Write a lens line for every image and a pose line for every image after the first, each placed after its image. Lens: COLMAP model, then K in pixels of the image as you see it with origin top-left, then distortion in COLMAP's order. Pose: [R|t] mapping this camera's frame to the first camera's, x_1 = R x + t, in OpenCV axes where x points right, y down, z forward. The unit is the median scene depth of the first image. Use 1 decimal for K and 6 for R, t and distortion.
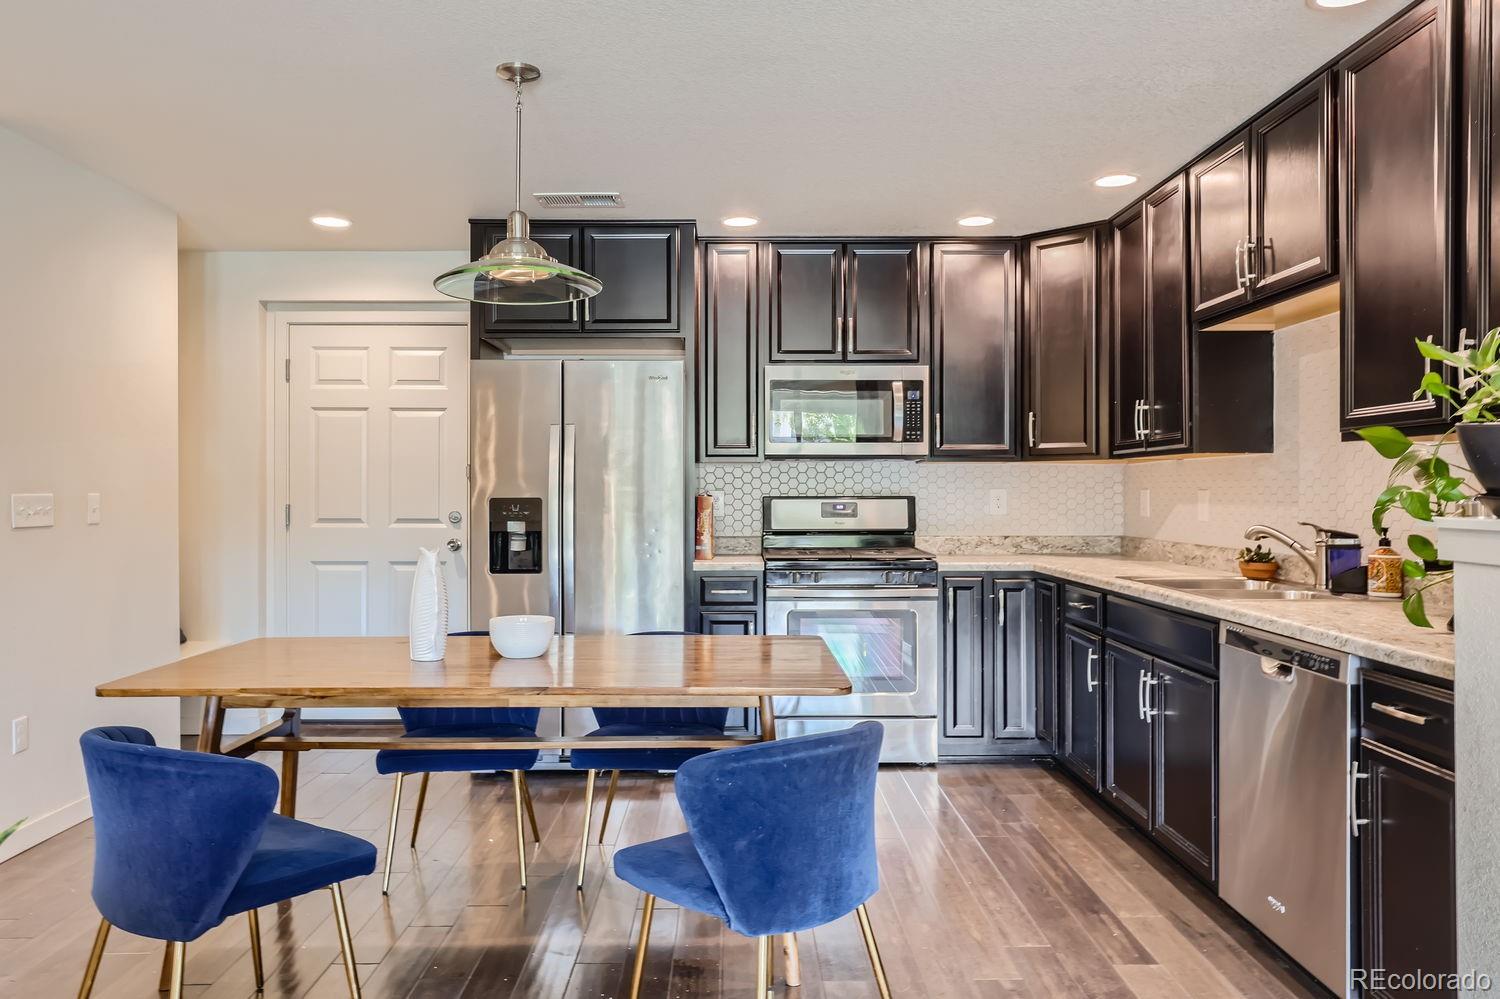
lens RADIAL K [[1037.8, 0, 725.8], [0, 1037.8, 488.3], [0, 0, 1]] dist [0.001772, 0.006877]
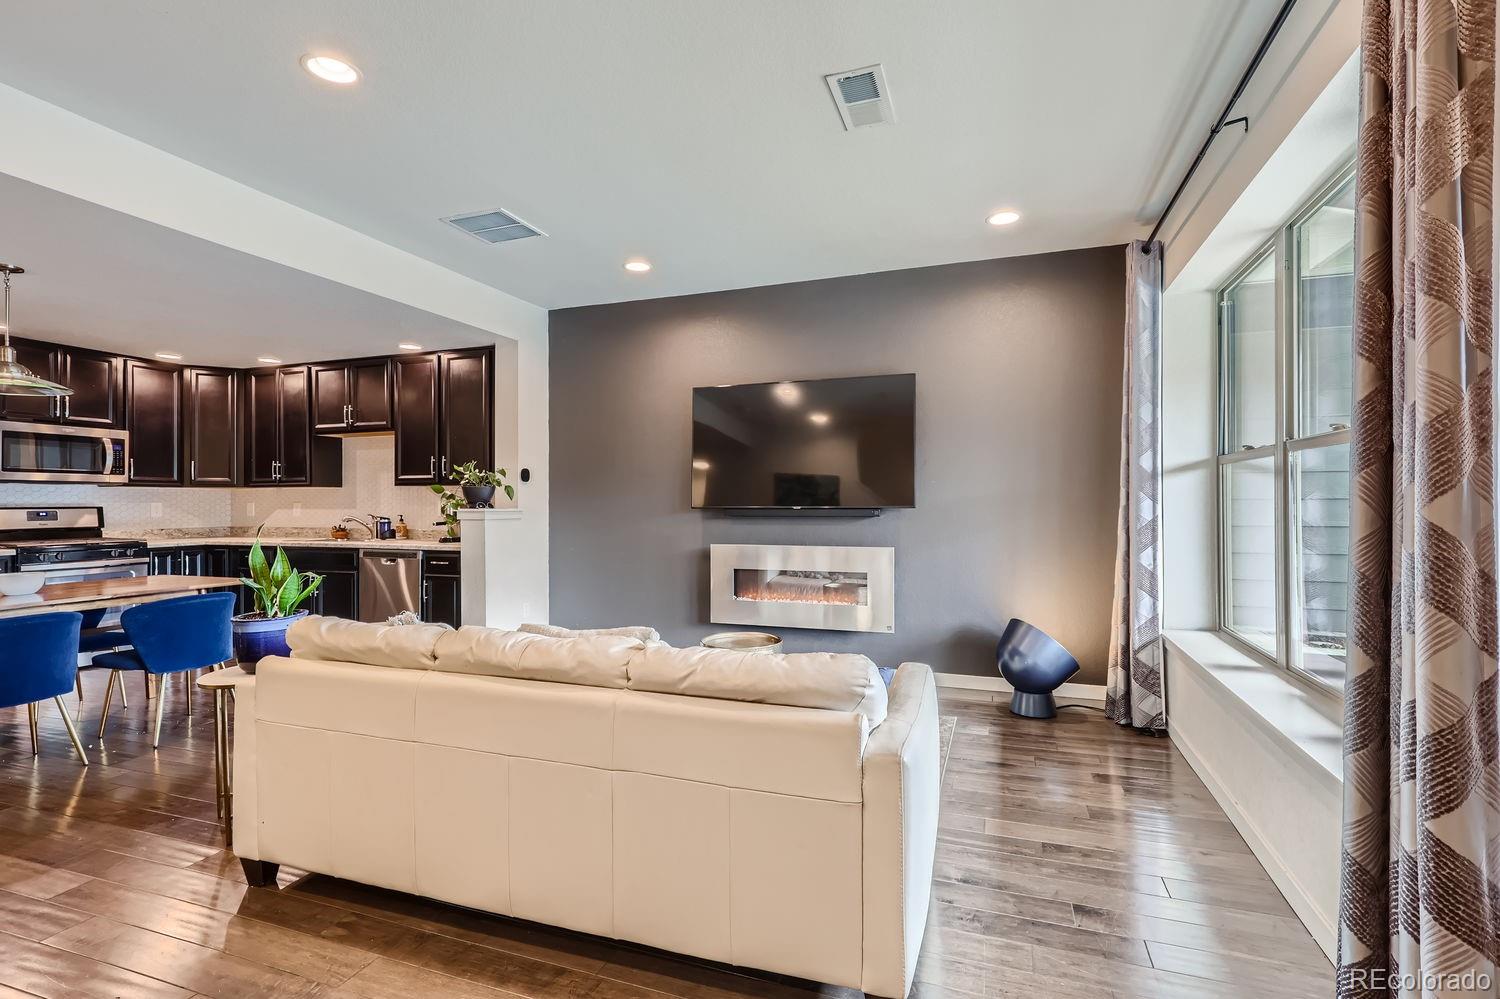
lens RADIAL K [[696.0, 0, 751.5], [0, 696.0, 495.3], [0, 0, 1]] dist [0.002077, 0.001369]
pose [[0.332466, 0.007191, 0.943088, -0.574704], [0.001261, 0.999967, -0.008069, -0.000475], [-0.943114, 0.003872, 0.332446, -0.377484]]
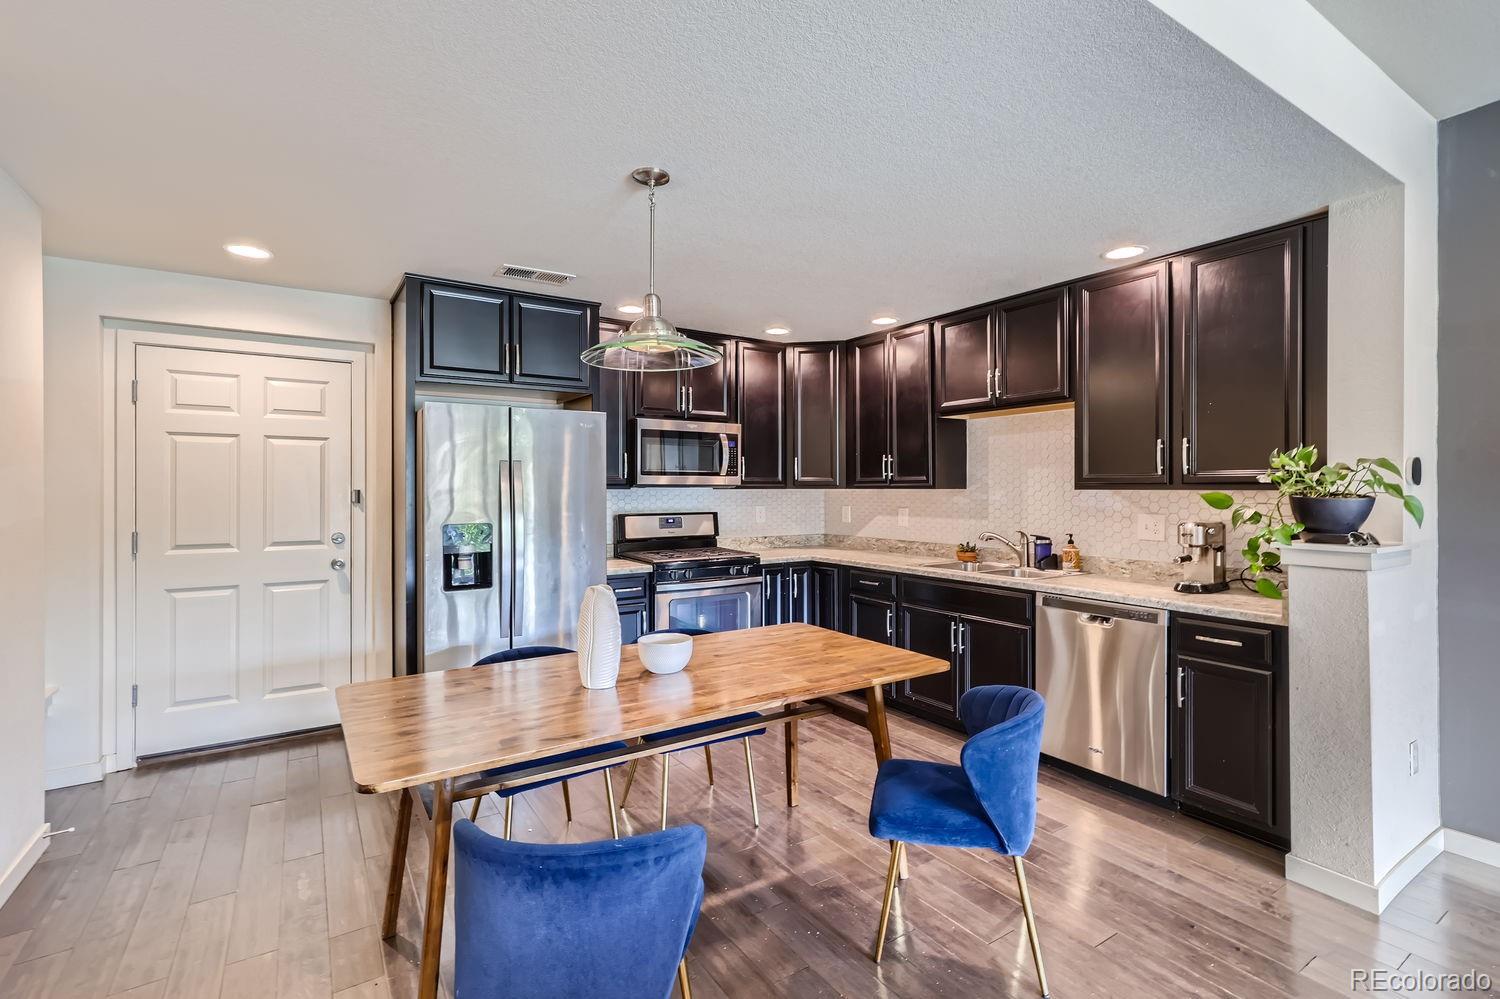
lens RADIAL K [[696.0, 0, 751.5], [0, 696.0, 495.3], [0, 0, 1]] dist [0.002077, 0.001369]
pose [[0.834763, -0.006098, 0.550575, -0.347939], [-0.000409, 0.999932, 0.011696, -0.030259], [-0.550609, -0.009988, 0.834704, 0.173397]]
